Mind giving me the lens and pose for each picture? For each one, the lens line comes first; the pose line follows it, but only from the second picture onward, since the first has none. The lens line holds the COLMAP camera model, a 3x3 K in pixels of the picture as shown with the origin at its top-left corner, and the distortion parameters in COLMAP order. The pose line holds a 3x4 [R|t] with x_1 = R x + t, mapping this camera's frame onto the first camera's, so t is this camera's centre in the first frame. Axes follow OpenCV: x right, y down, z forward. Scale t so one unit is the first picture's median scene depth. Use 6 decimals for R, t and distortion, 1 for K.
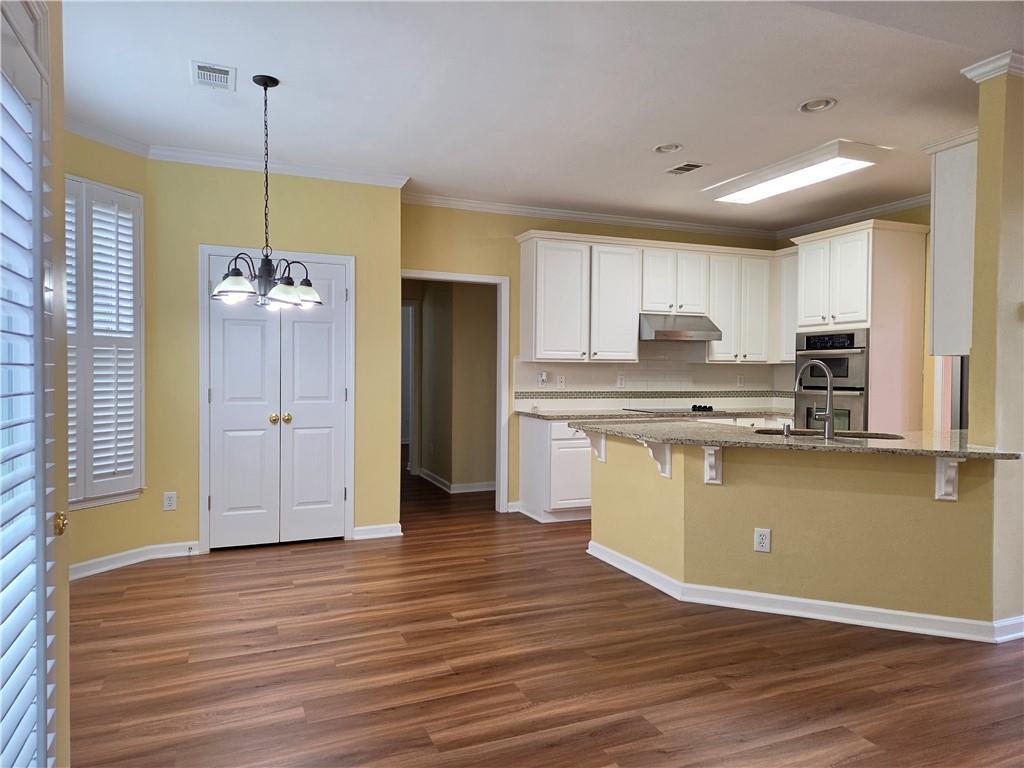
lens RADIAL K [[685.2, 0, 508.8], [0, 685.2, 376.7], [0, 0, 1]] dist [0.053227, -0.038076]
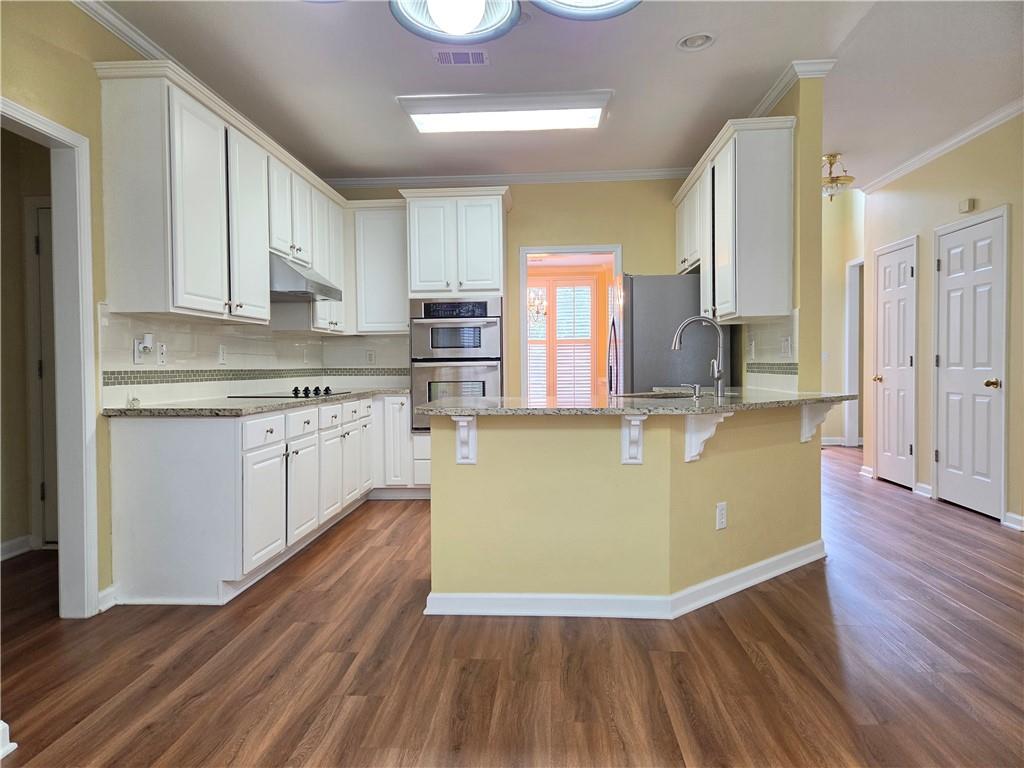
lens RADIAL K [[685.2, 0, 508.8], [0, 685.2, 376.7], [0, 0, 1]] dist [0.053227, -0.038076]
pose [[0.446226, -0.025392, 0.894560, -0.343575], [0.019959, 0.999631, 0.018418, 0.024562], [-0.894698, 0.009636, 0.446568, 0.545706]]
